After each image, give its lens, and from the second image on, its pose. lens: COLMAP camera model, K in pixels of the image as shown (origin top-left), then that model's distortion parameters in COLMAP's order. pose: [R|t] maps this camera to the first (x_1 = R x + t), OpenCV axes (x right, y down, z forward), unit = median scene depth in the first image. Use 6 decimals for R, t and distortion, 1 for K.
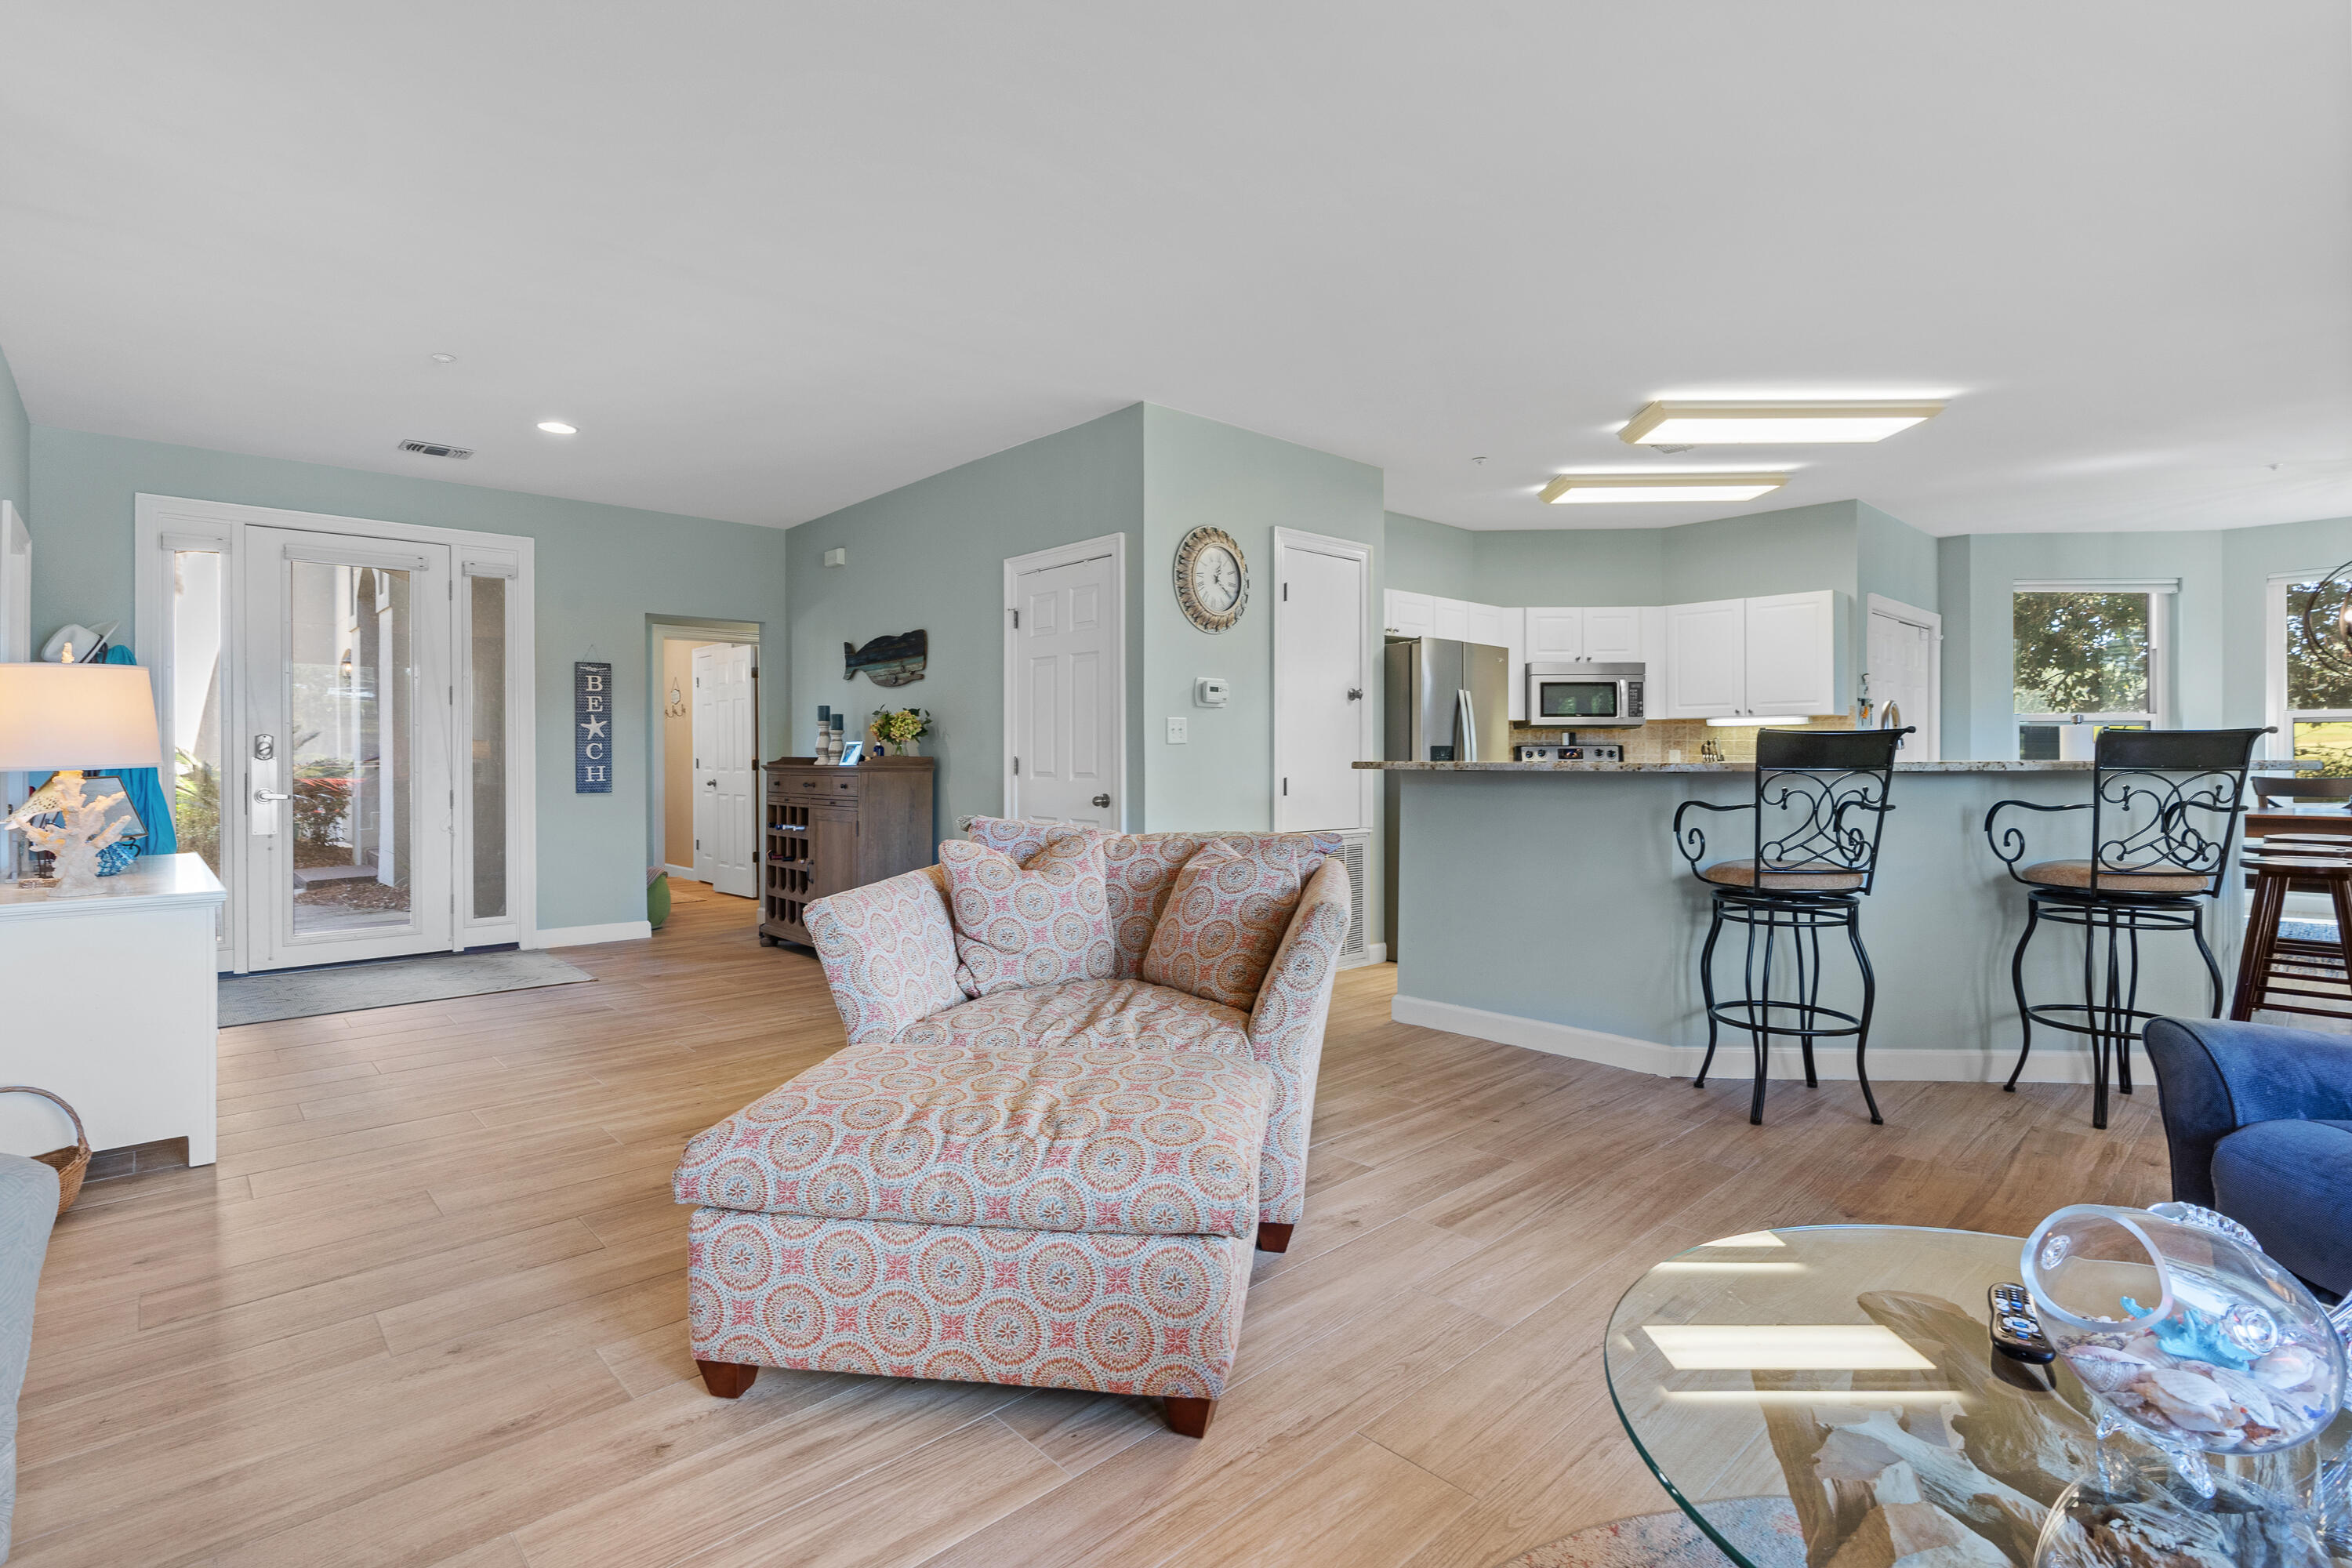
lens RADIAL K [[1151.8, 0, 1152.1], [0, 1151.8, 755.9], [0, 0, 1]] dist [-0.000475, 0.002493]
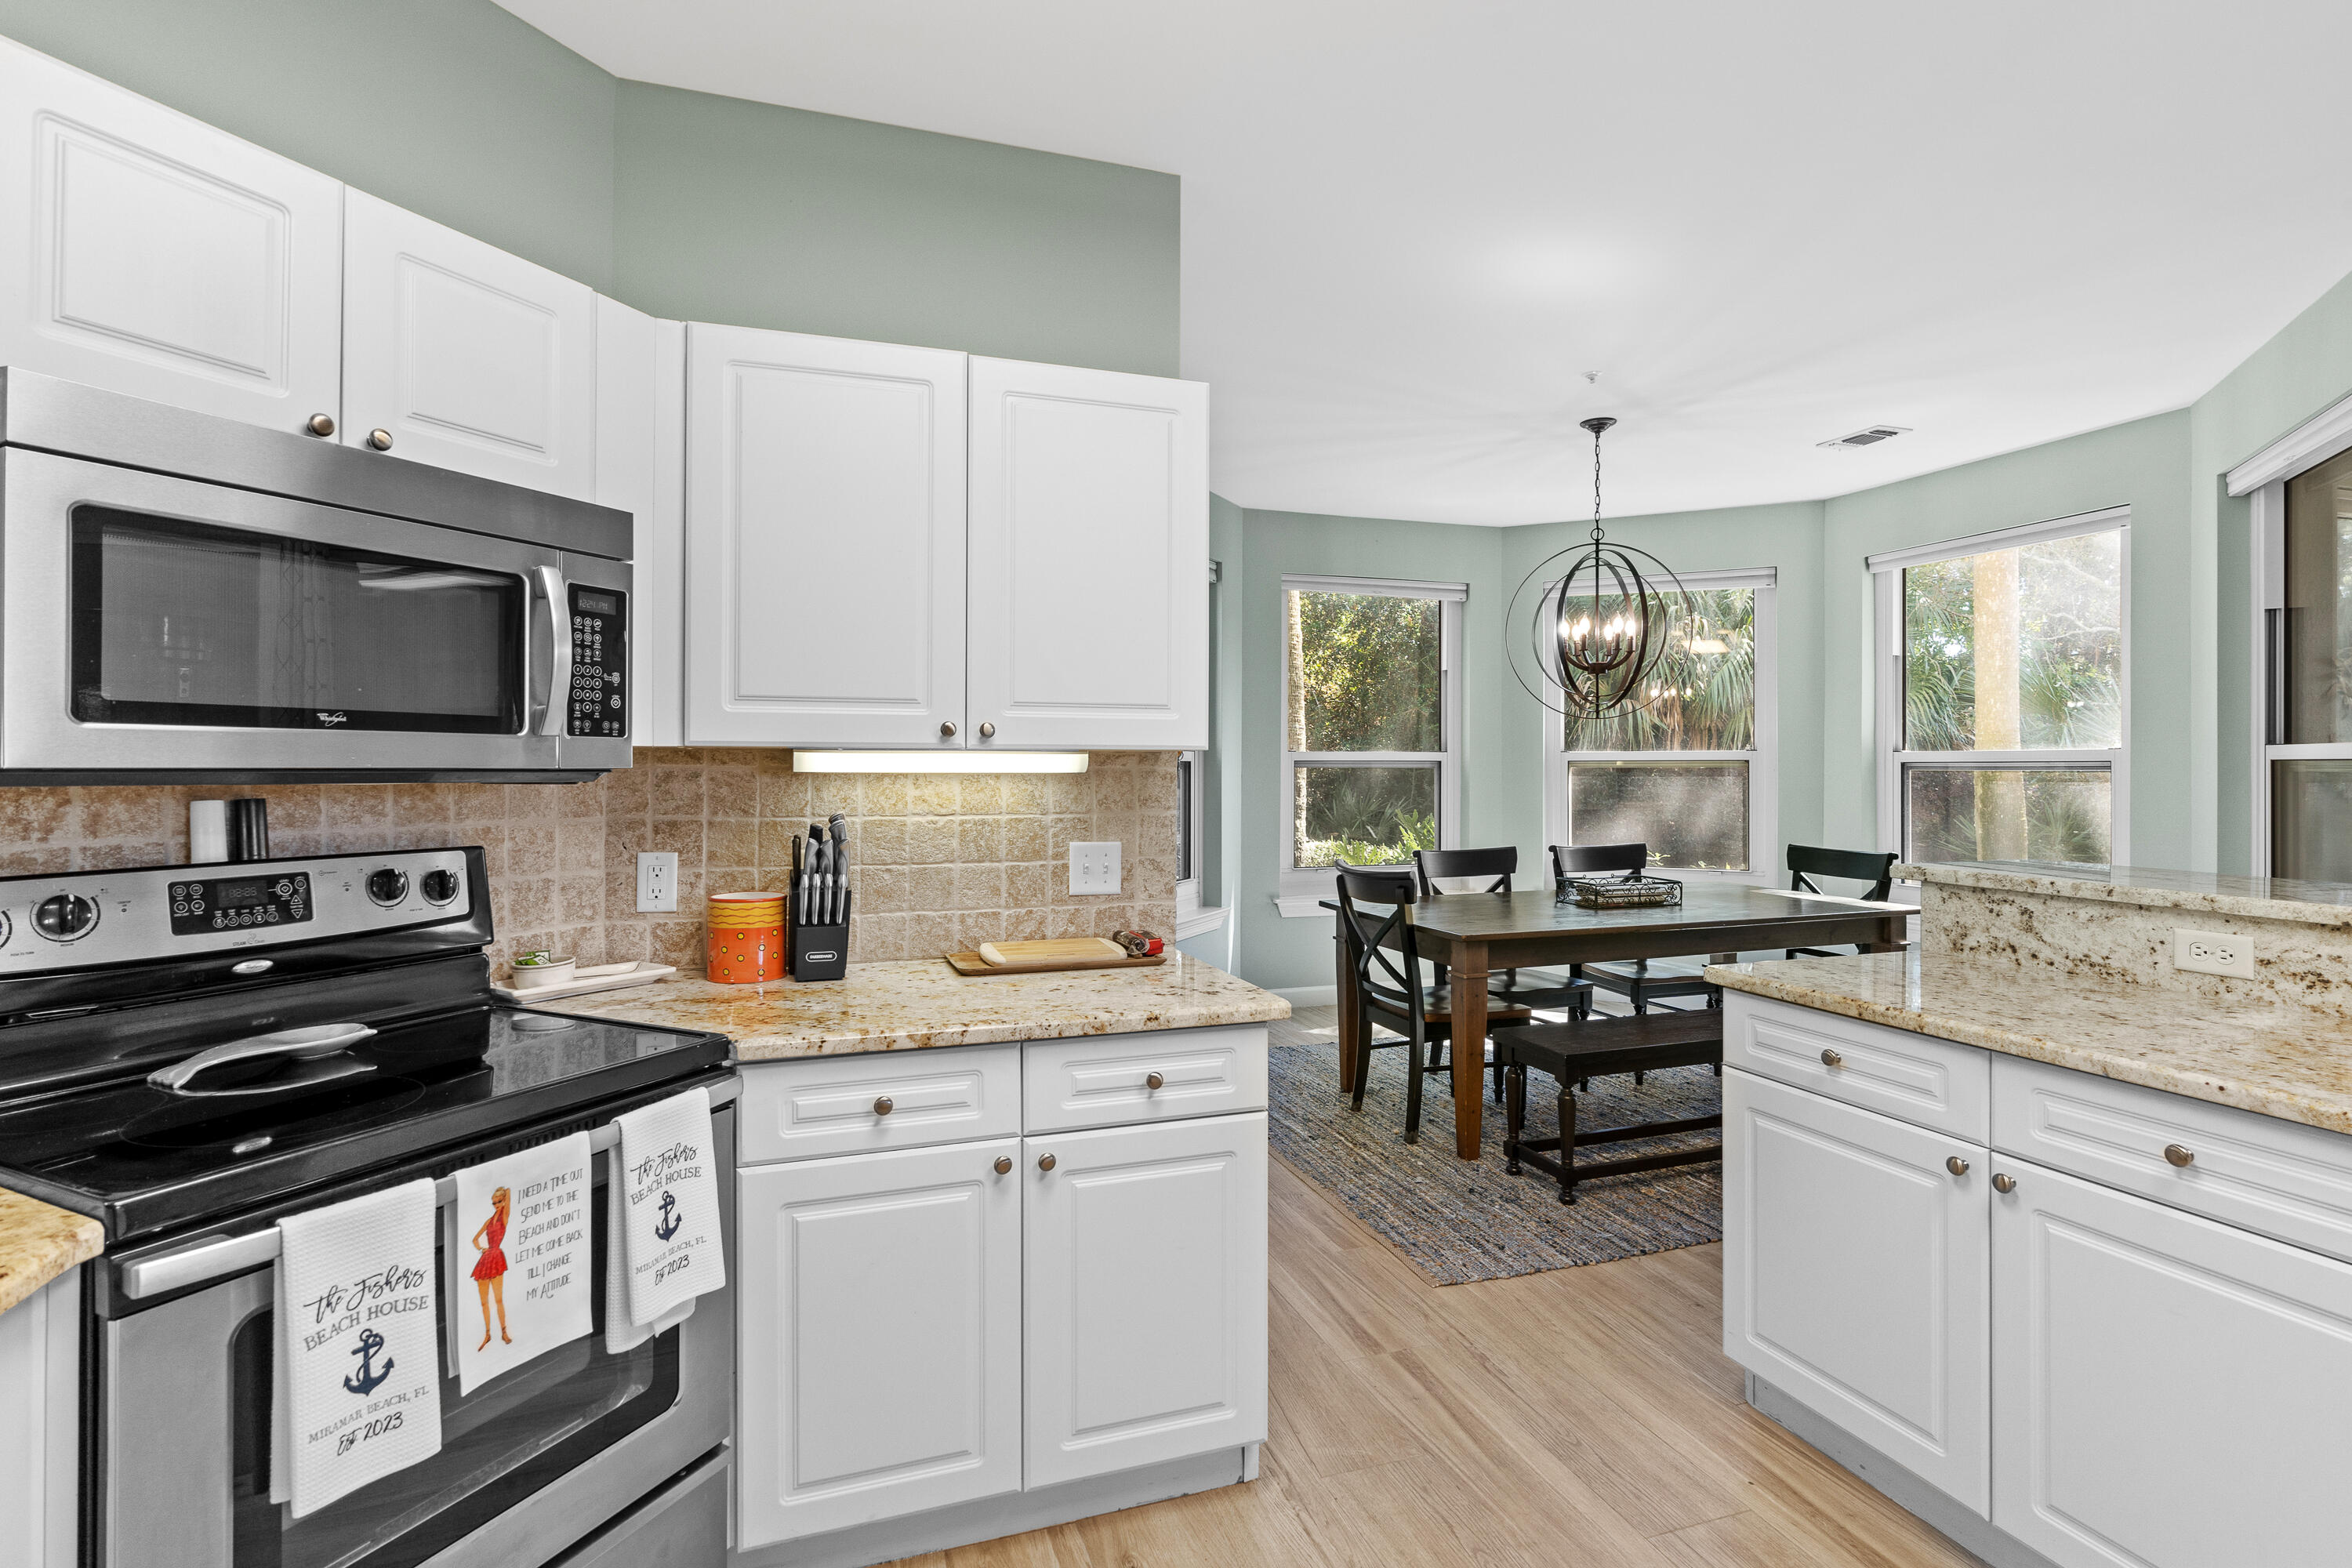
lens RADIAL K [[1151.8, 0, 1170.4], [0, 1151.8, 766.8], [0, 0, 1]] dist [-0.000475, 0.002493]
pose [[0.400546, 0.004350, 0.916266, 0.471425], [-0.004200, 0.999987, -0.002911, -0.051714], [-0.916267, -0.002682, 0.400559, 1.497455]]
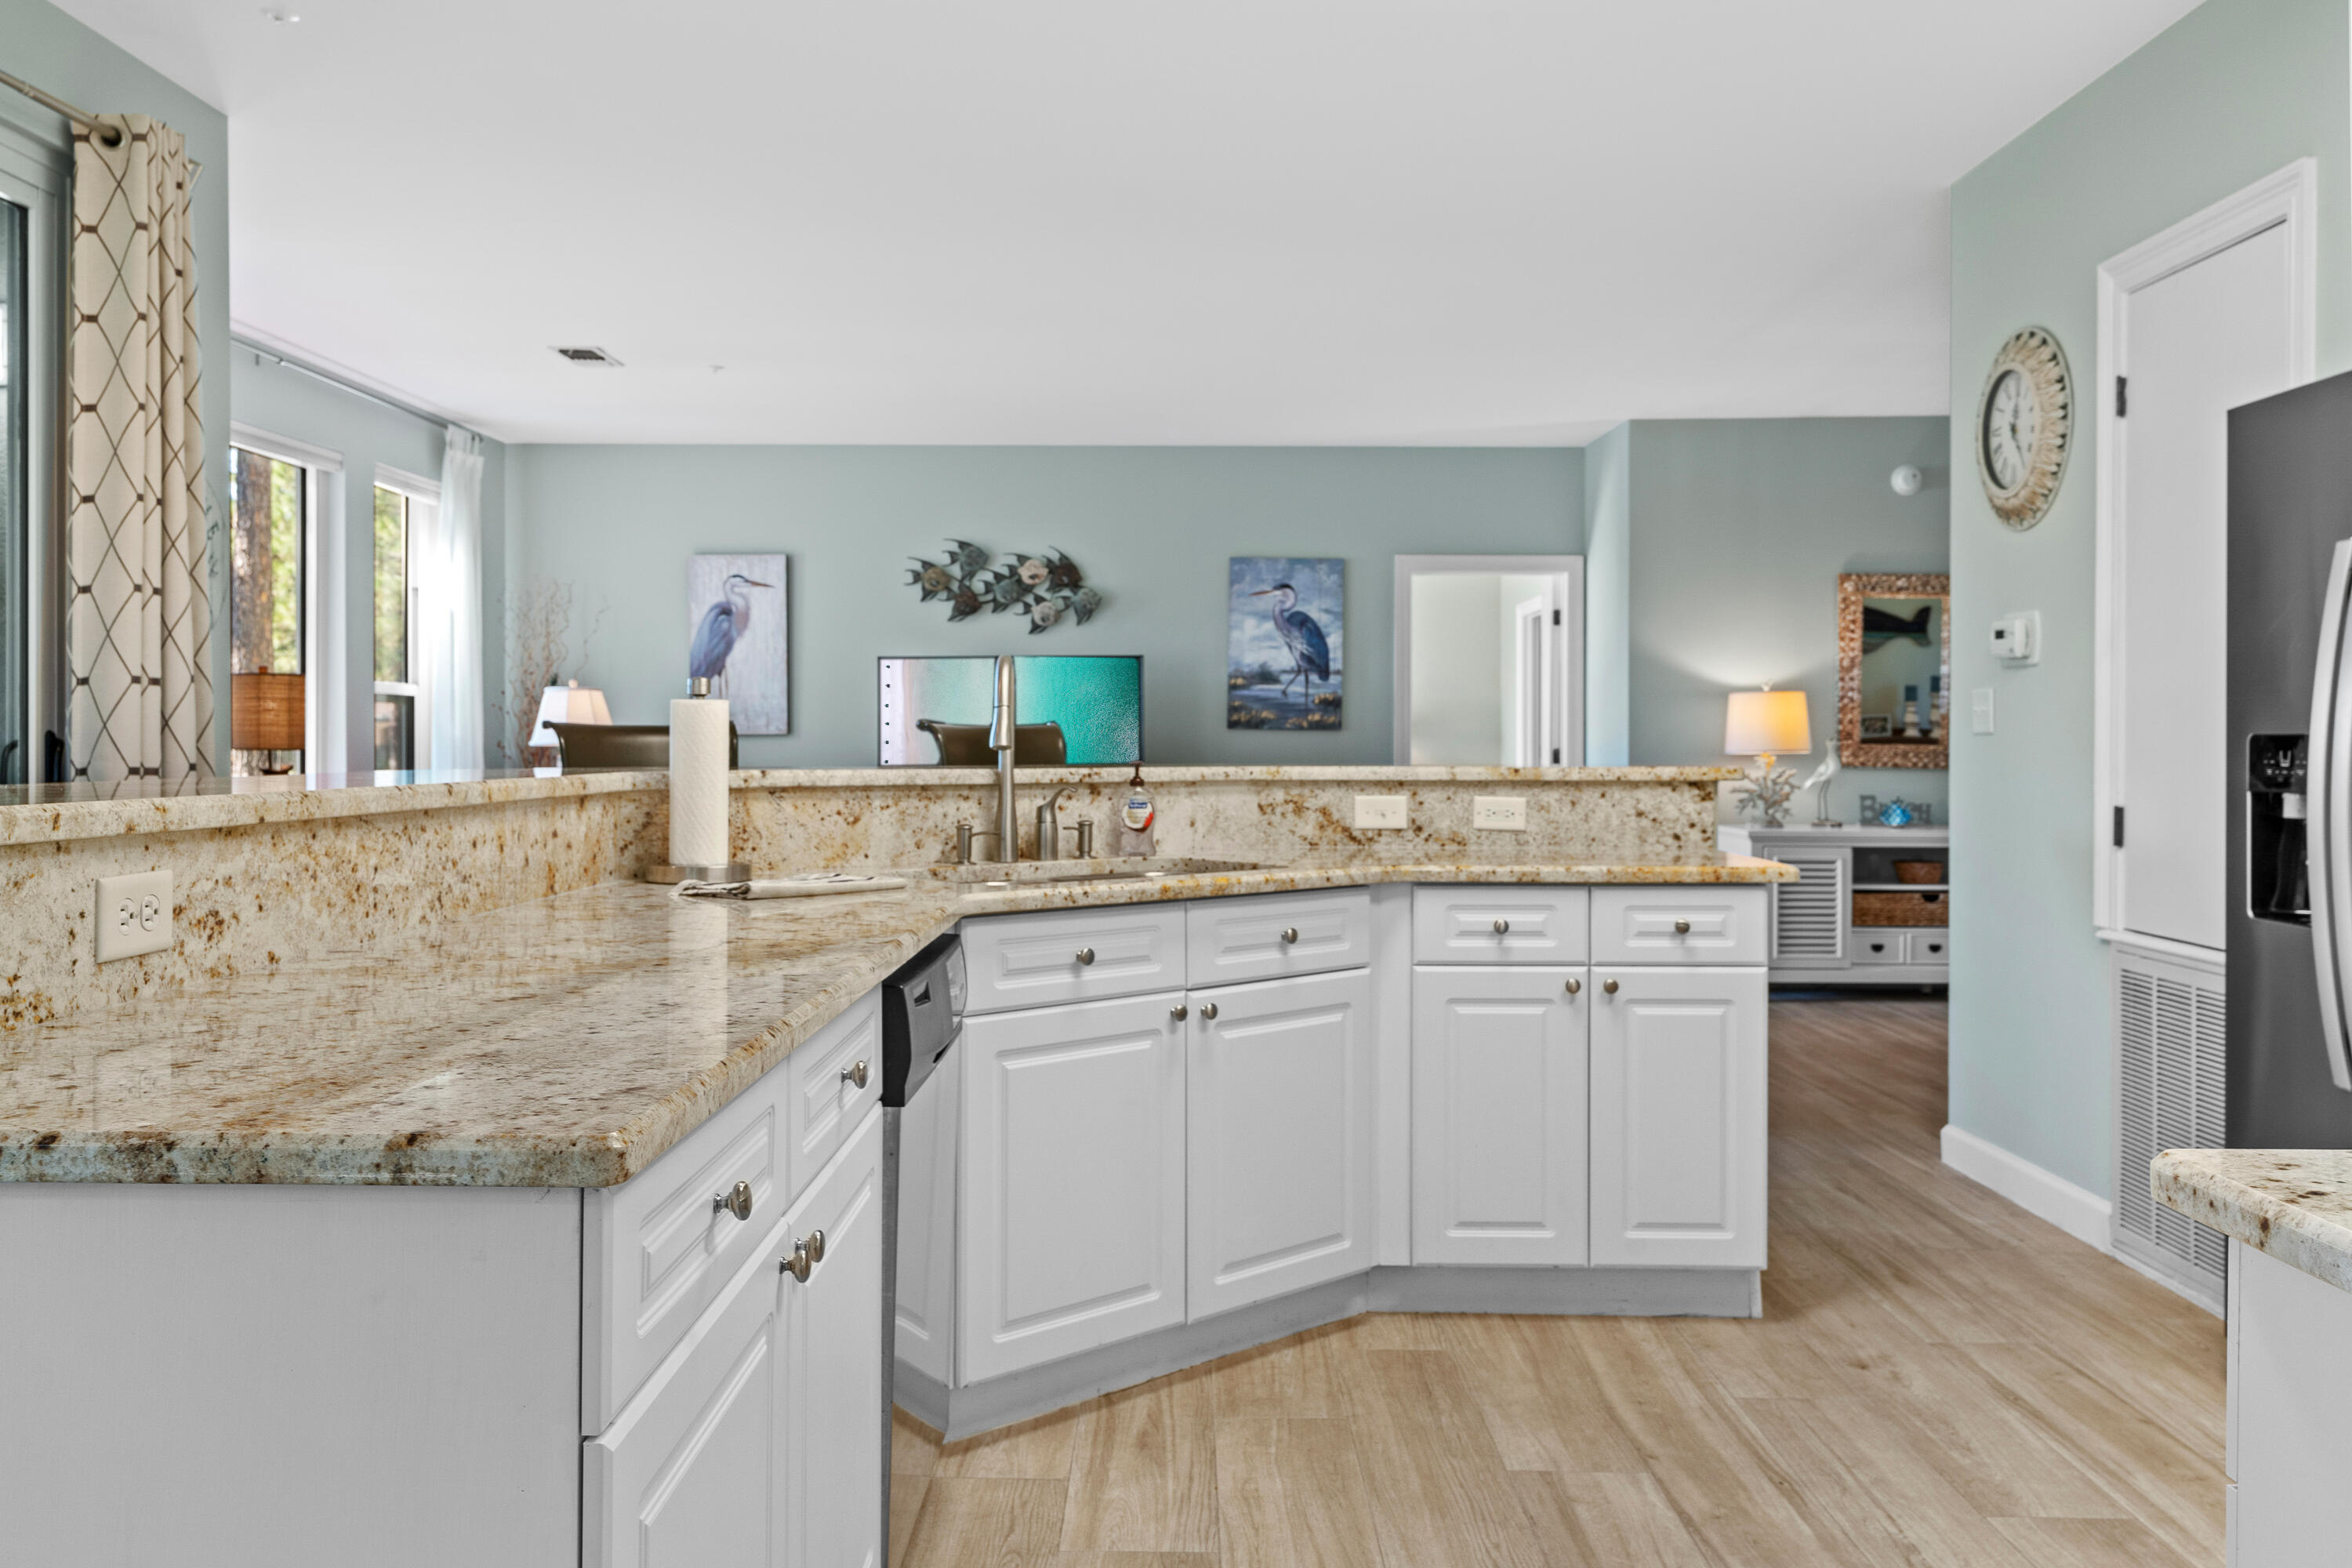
lens RADIAL K [[1831.2, 0, 1163.9], [0, 1831.2, 772.1], [0, 0, 1]] dist [0.011267, 0.010523]
pose [[-0.684944, 0.014458, -0.728452, 1.258252], [-0.002076, 0.999760, 0.021795, -0.015049], [0.728593, 0.016440, -0.684750, 1.732511]]
